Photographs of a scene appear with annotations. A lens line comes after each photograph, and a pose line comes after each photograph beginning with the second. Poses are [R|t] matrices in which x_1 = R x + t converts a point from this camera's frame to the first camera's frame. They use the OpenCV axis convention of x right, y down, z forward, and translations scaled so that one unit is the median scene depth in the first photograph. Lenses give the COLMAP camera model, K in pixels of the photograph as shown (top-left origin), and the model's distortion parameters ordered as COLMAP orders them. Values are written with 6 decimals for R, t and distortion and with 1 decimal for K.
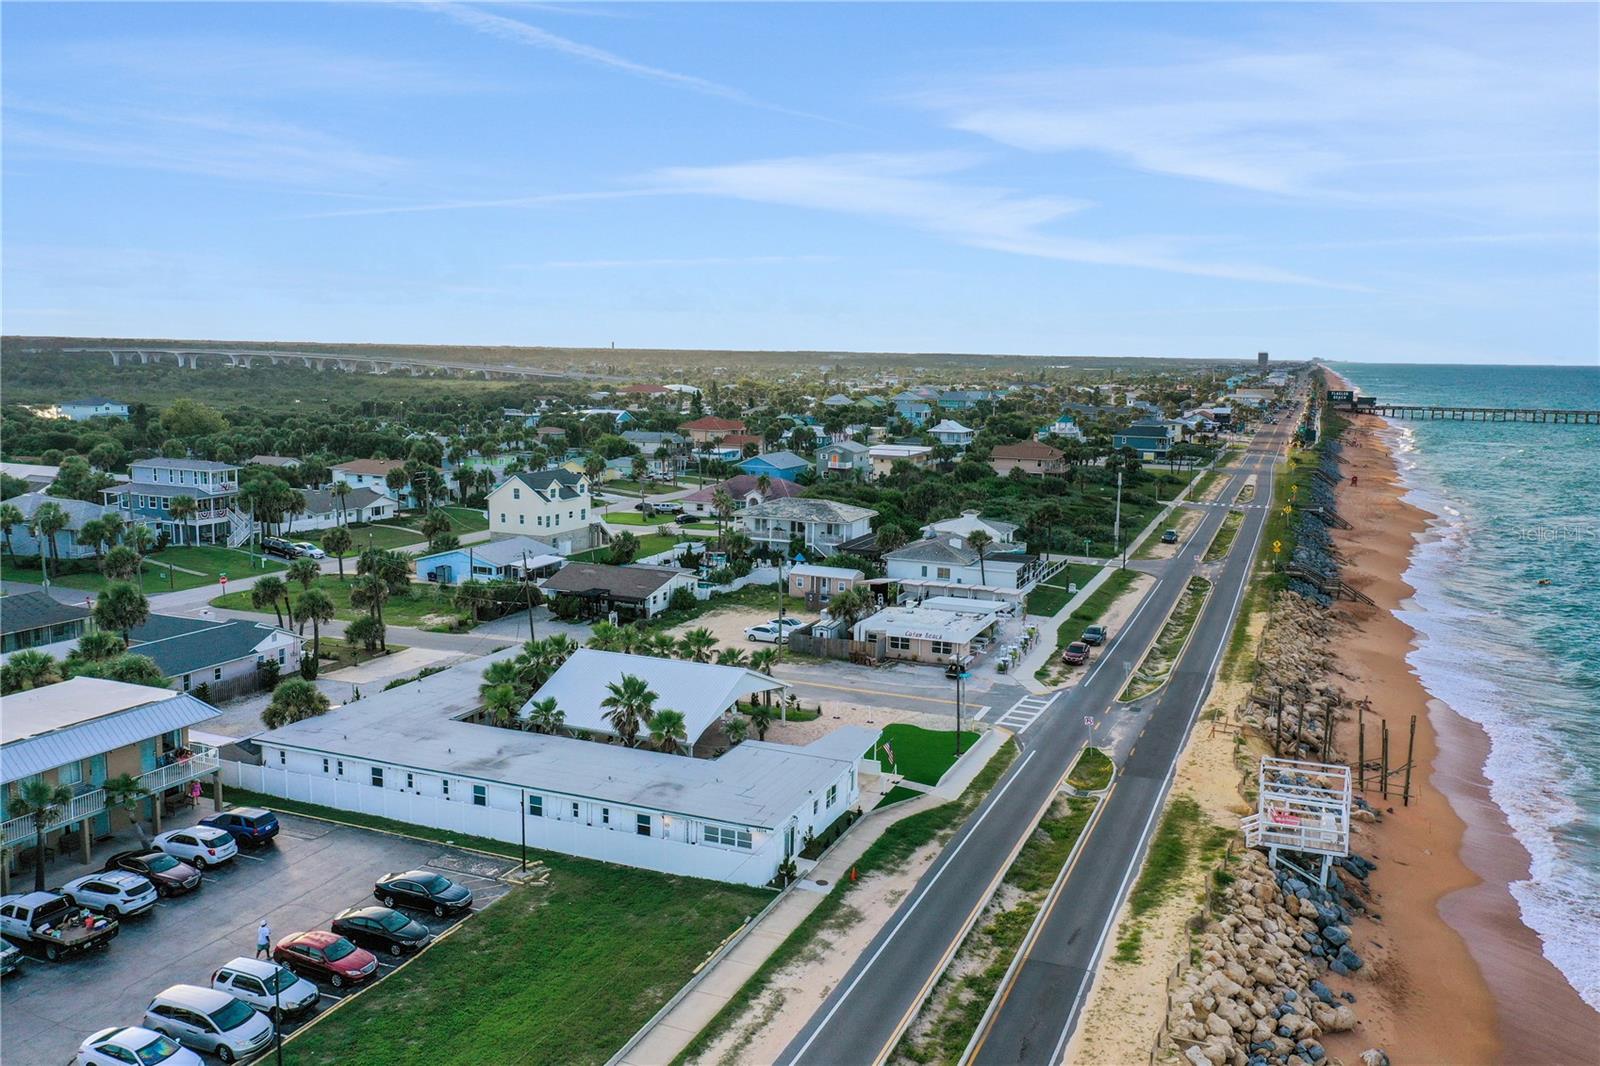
lens RADIAL K [[1265.2, 0, 793.7], [0, 1265.2, 533.9], [0, 0, 1]] dist [0.008231, -0.001034]
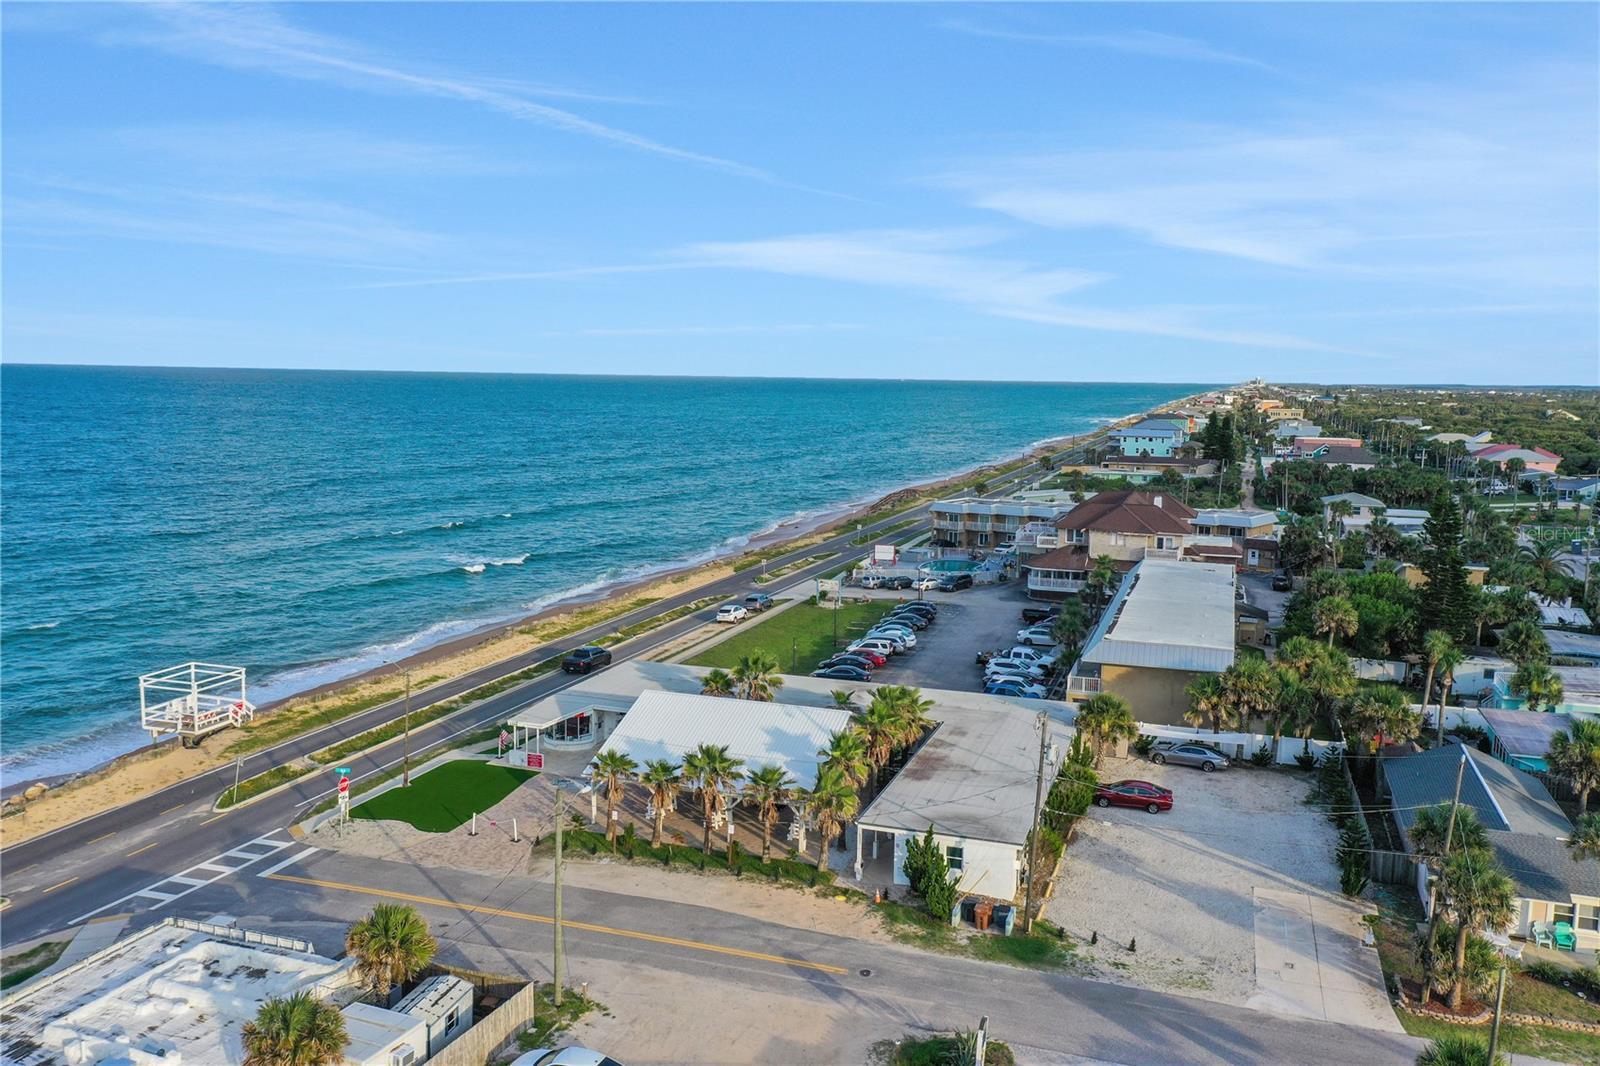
lens RADIAL K [[1266.1, 0, 804.0], [0, 1266.1, 532.6], [0, 0, 1]] dist [0.011606, -0.015219]
pose [[-0.996835, -0.022794, -0.076166, -0.081484], [-0.041848, 0.965000, 0.258888, -0.249919], [0.067599, 0.261256, -0.962900, 1.897322]]
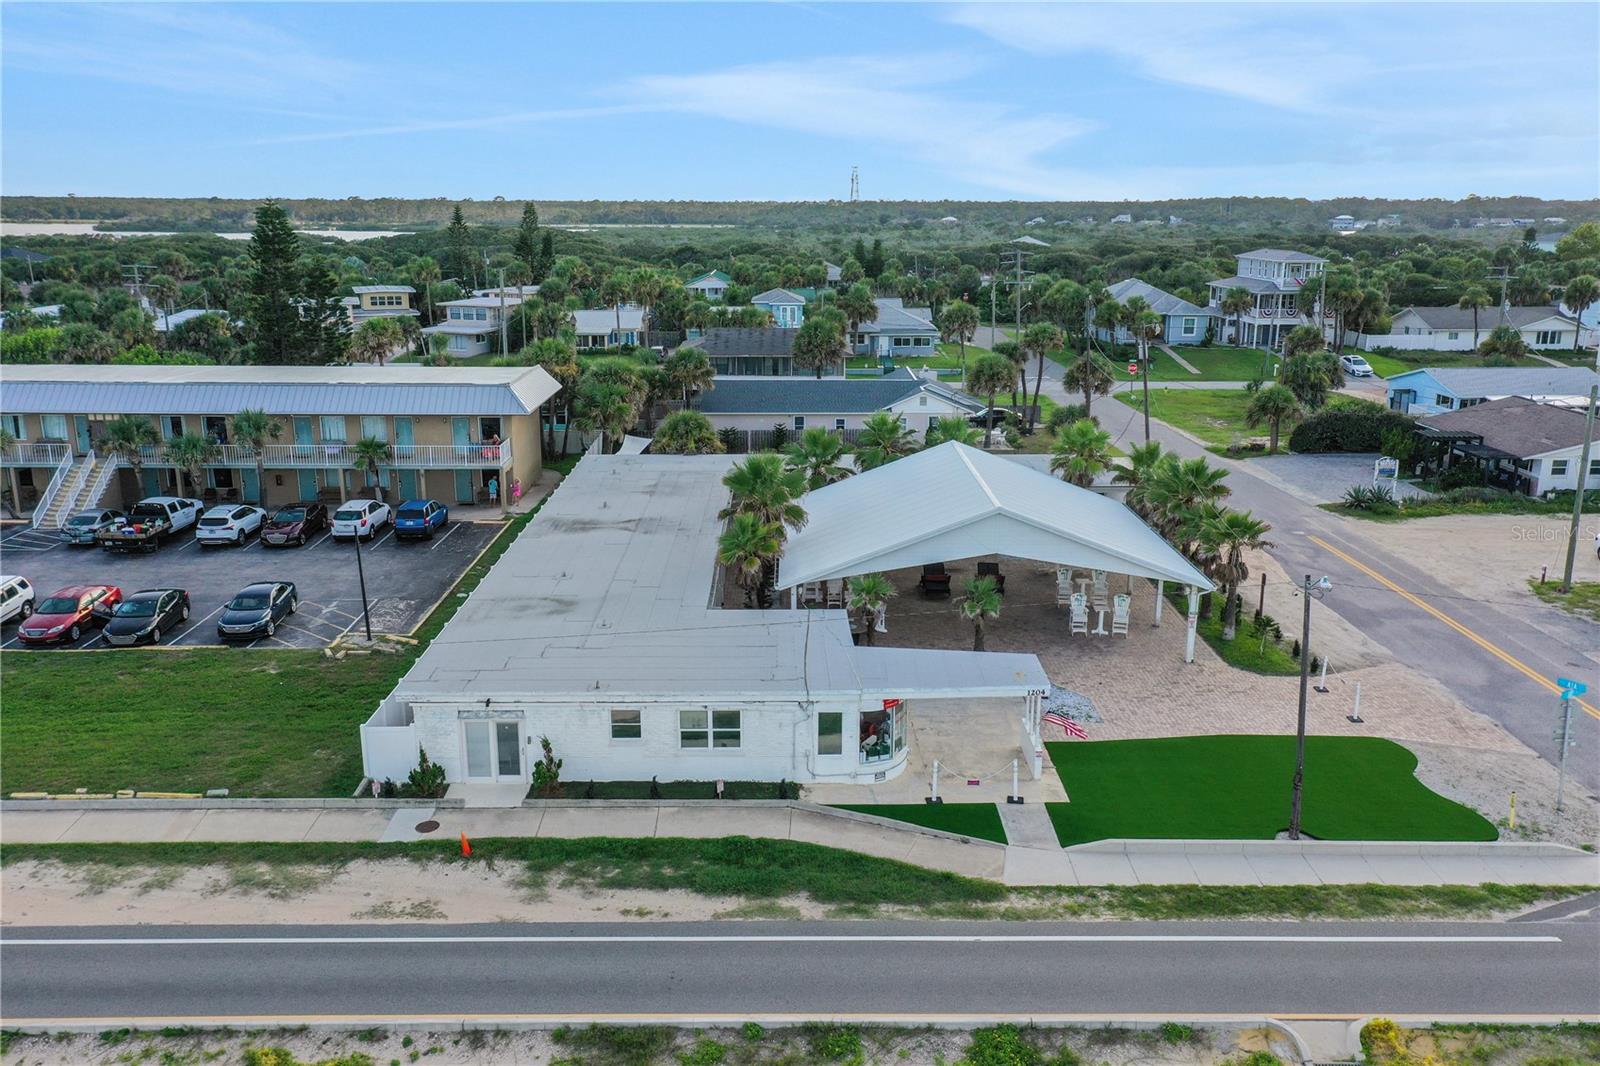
lens RADIAL K [[1262.3, 0, 804.4], [0, 1262.3, 539.9], [0, 0, 1]] dist [0.005640, 0.005108]
pose [[0.402635, 0.222492, -0.887909, 0.409162], [-0.127686, 0.974178, 0.186208, 0.033154], [0.906411, 0.038400, 0.420647, 0.717529]]
